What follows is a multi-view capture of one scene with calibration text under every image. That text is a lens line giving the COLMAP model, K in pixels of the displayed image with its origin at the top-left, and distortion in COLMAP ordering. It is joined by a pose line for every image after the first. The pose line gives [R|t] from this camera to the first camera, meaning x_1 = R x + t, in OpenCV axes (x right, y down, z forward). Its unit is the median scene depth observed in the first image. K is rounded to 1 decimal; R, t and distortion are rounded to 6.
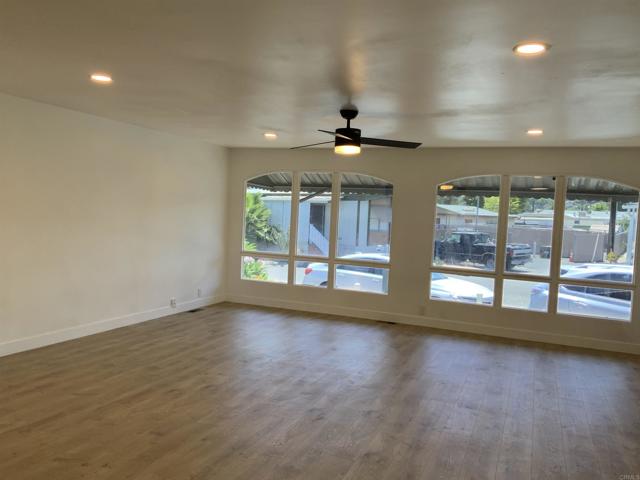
lens RADIAL K [[534.1, 0, 320.0], [0, 534.1, 240.0], [0, 0, 1]] dist [0.009182, 0.006692]
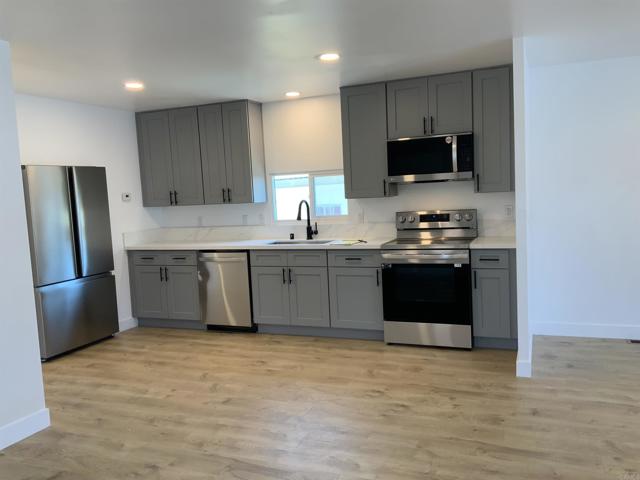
lens RADIAL K [[520.3, 0, 319.5], [0, 520.3, 246.8], [0, 0, 1]] dist [-0.010624, -0.007117]
pose [[0.004787, 0.061006, -0.998126, 0.392796], [-0.008488, 0.998104, 0.060964, 0.003219], [0.999953, 0.008180, 0.005295, 0.439909]]
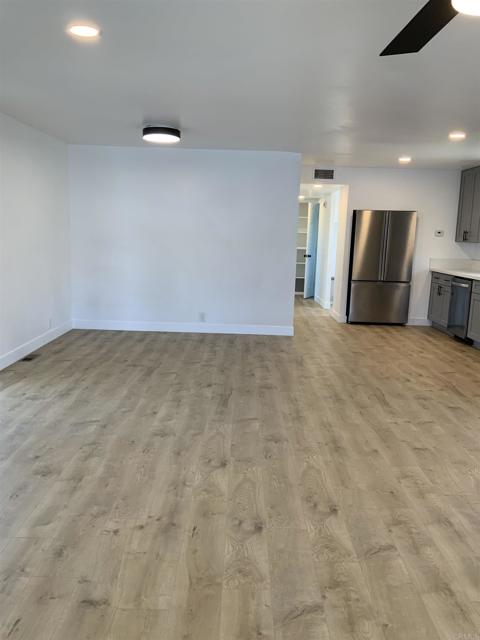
lens RADIAL K [[534.1, 0, 240.0], [0, 534.1, 320.0], [0, 0, 1]] dist [0.009182, 0.006692]
pose [[-0.927068, -0.014127, -0.374627, 0.437949], [-0.092625, 0.976941, 0.192374, -0.053142], [0.363271, 0.213044, -0.906999, 1.867044]]
